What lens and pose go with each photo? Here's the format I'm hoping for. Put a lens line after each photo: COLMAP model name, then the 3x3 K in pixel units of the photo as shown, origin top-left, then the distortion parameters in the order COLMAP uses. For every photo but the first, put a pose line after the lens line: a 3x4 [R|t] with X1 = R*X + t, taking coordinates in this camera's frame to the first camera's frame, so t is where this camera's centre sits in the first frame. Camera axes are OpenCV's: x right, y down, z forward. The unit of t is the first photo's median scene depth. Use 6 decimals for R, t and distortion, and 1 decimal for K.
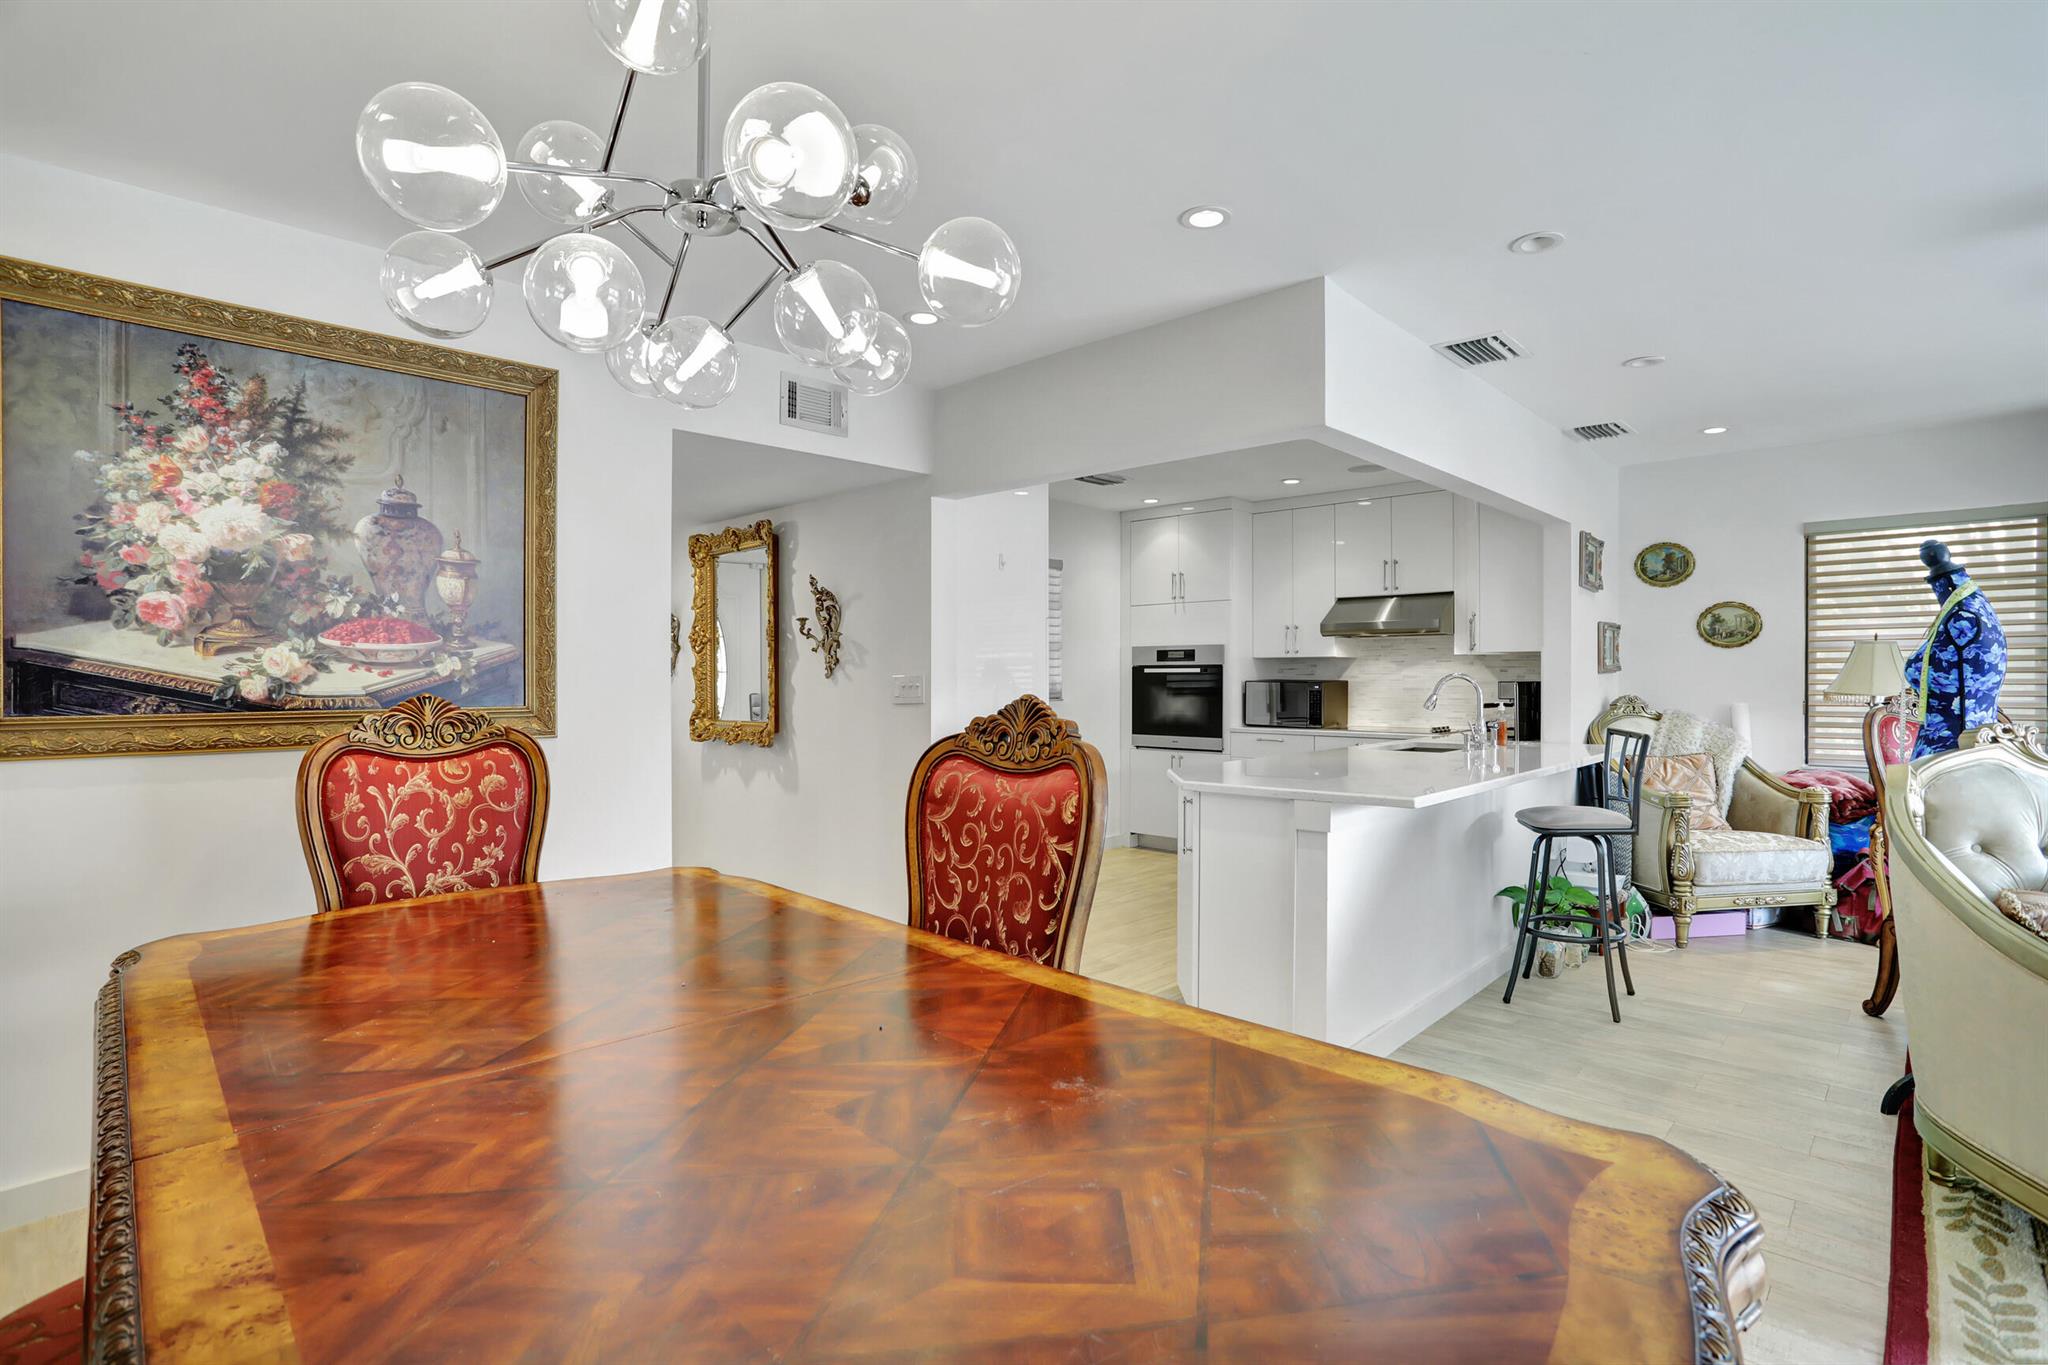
lens RADIAL K [[983.4, 0, 1011.9], [0, 983.4, 685.3], [0, 0, 1]] dist [-0.067845, 0.025192]
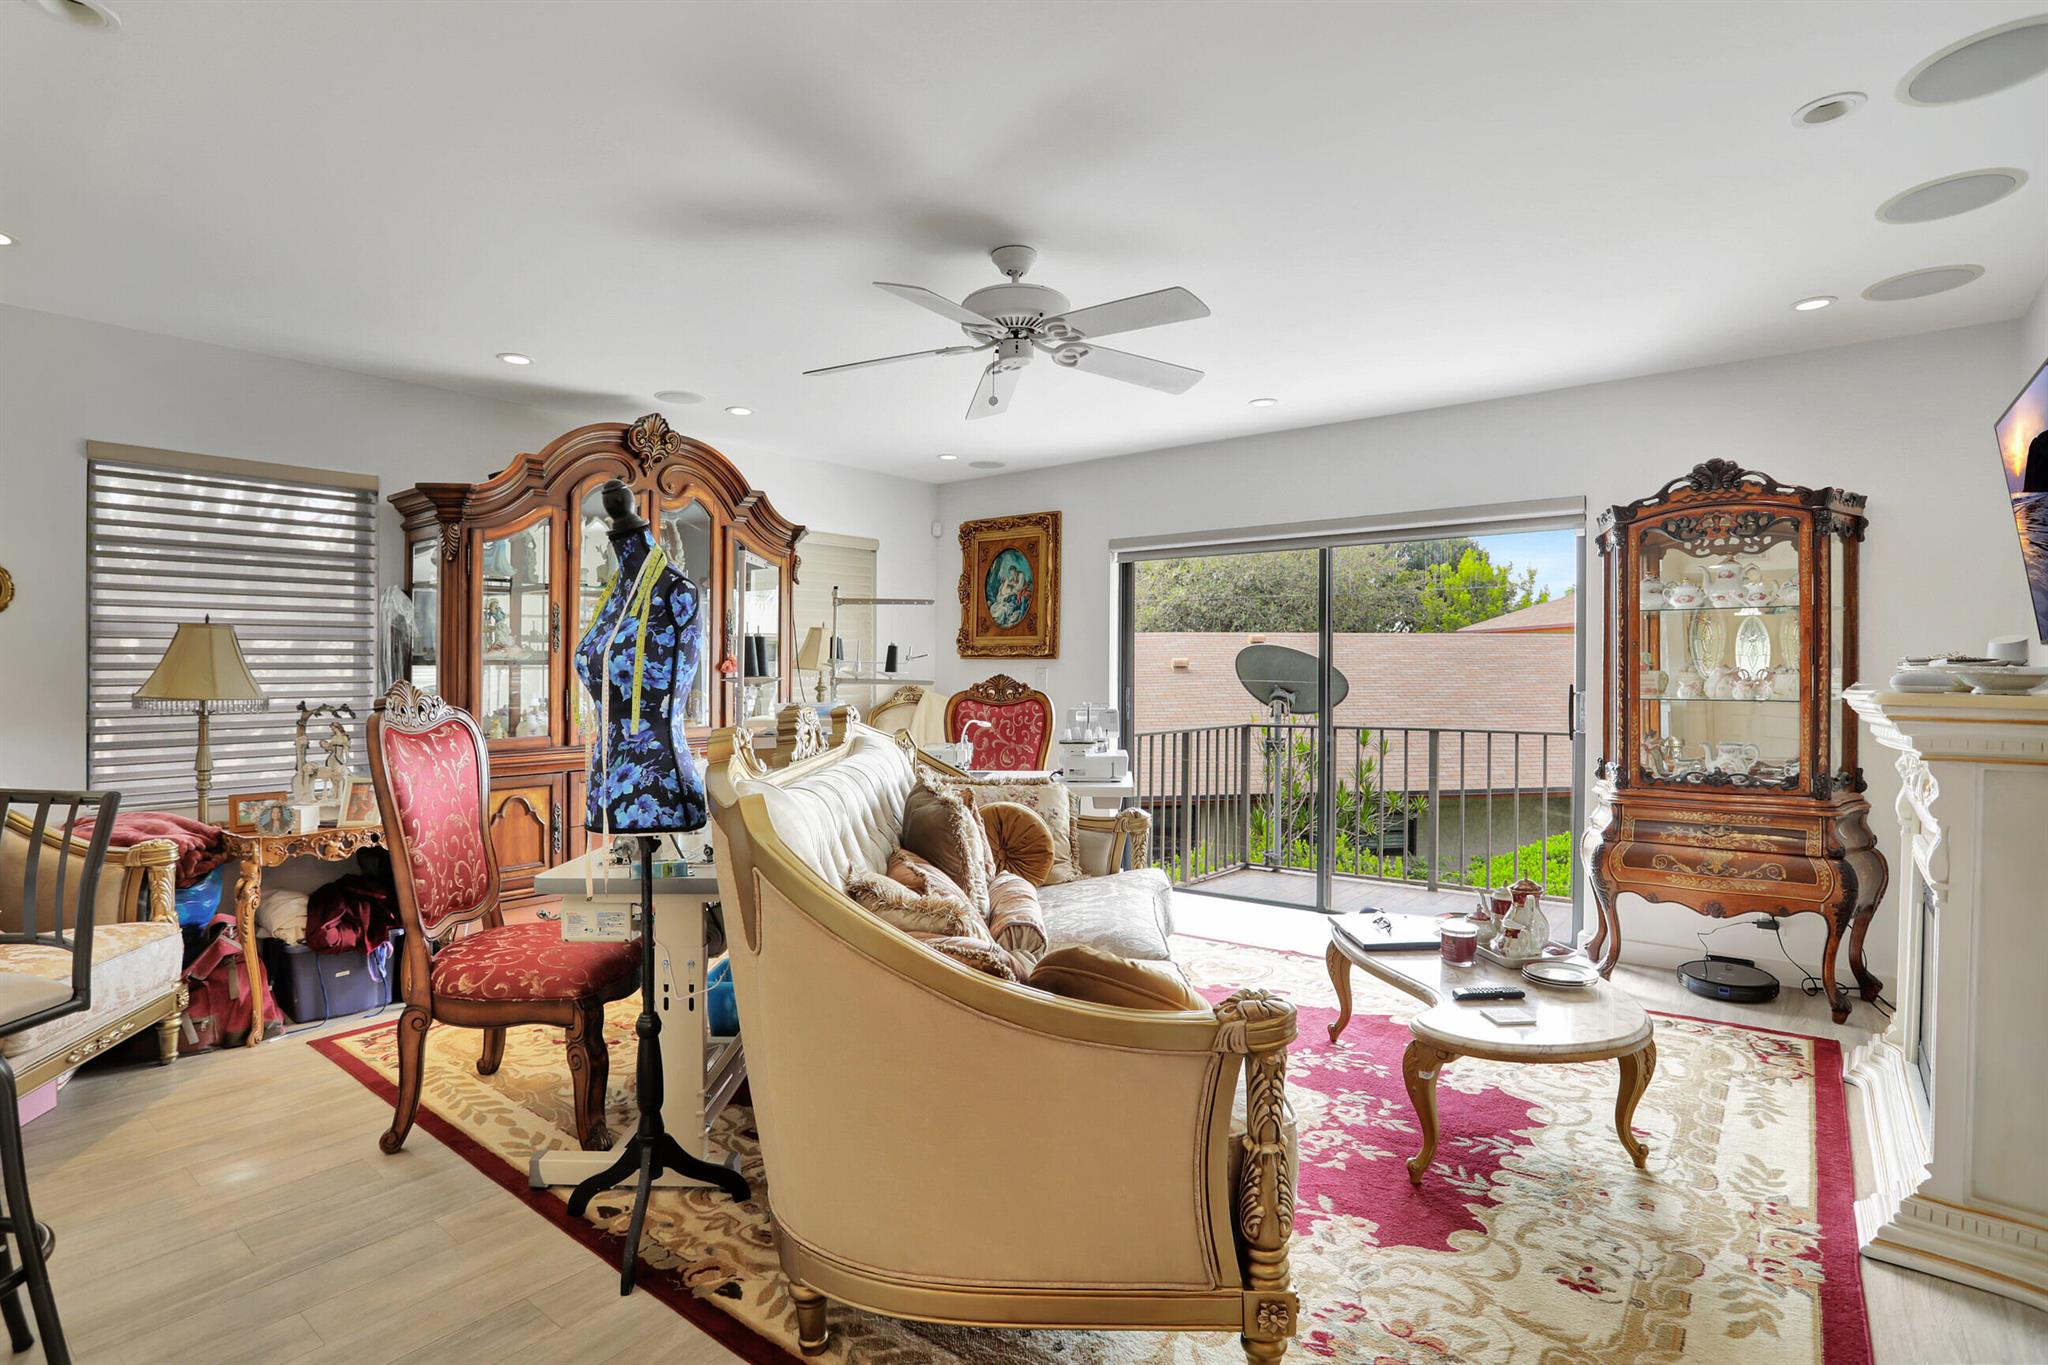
lens RADIAL K [[1011.3, 0, 1026.9], [0, 1011.3, 680.0], [0, 0, 1]] dist [-0.065277, 0.028530]
pose [[-0.108985, -0.006163, 0.994024, 0.172397], [0.014342, 0.999867, 0.007772, -0.001594], [-0.993940, 0.015103, -0.108882, 0.770818]]
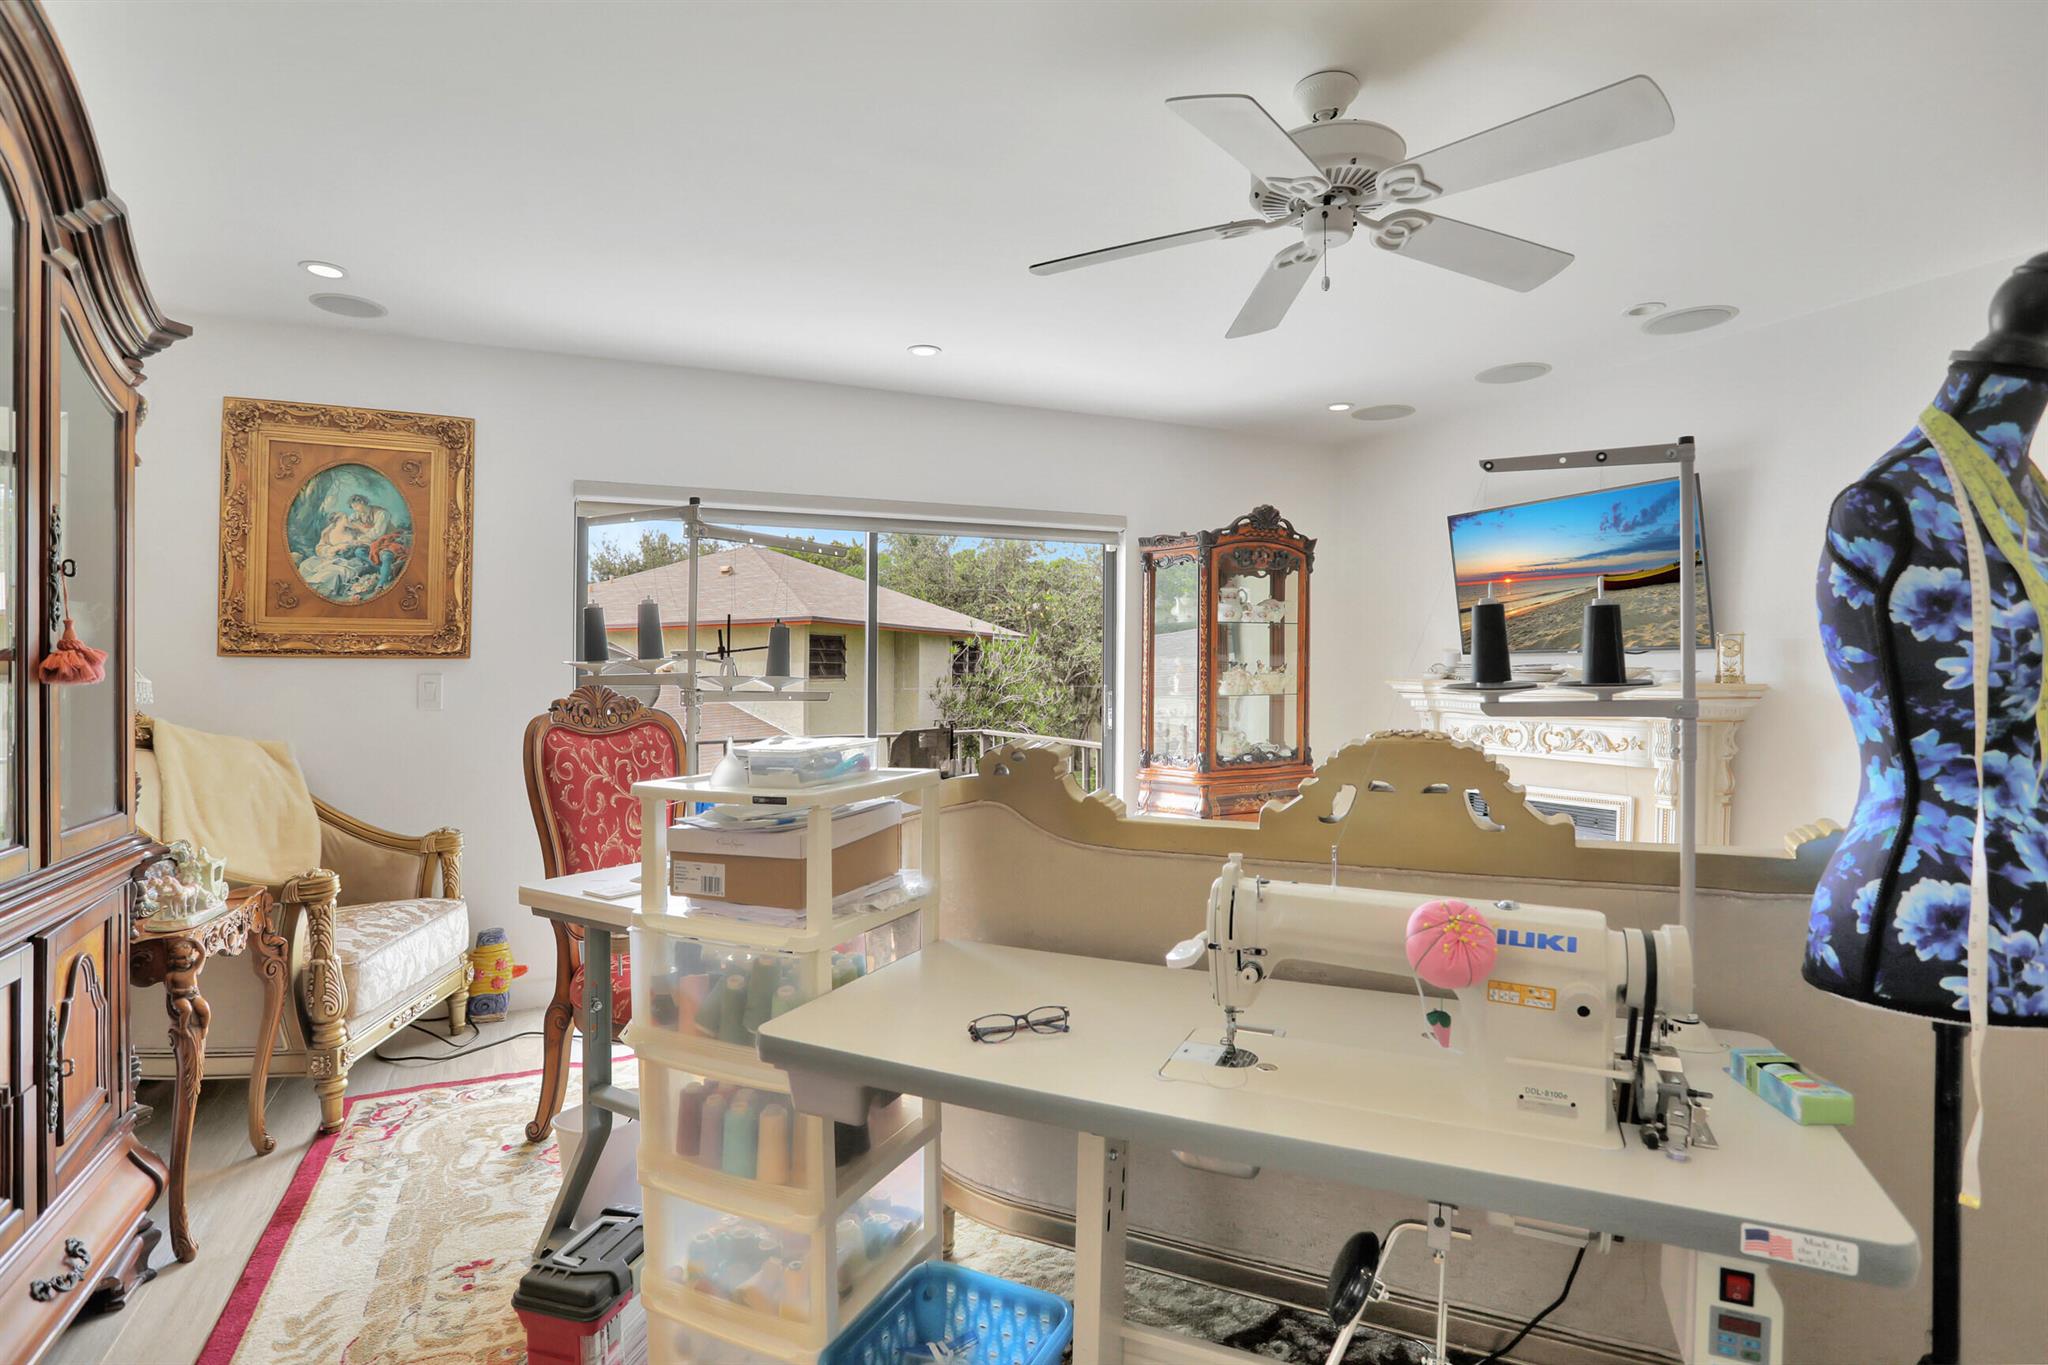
lens RADIAL K [[998.0, 0, 1017.5], [0, 998.0, 660.9], [0, 0, 1]] dist [-0.069516, 0.027000]
pose [[-0.942382, 0.014638, 0.334218, 1.216533], [0.015219, 0.999884, -0.000882, -0.013568], [-0.334192, 0.004255, -0.942495, 1.442250]]
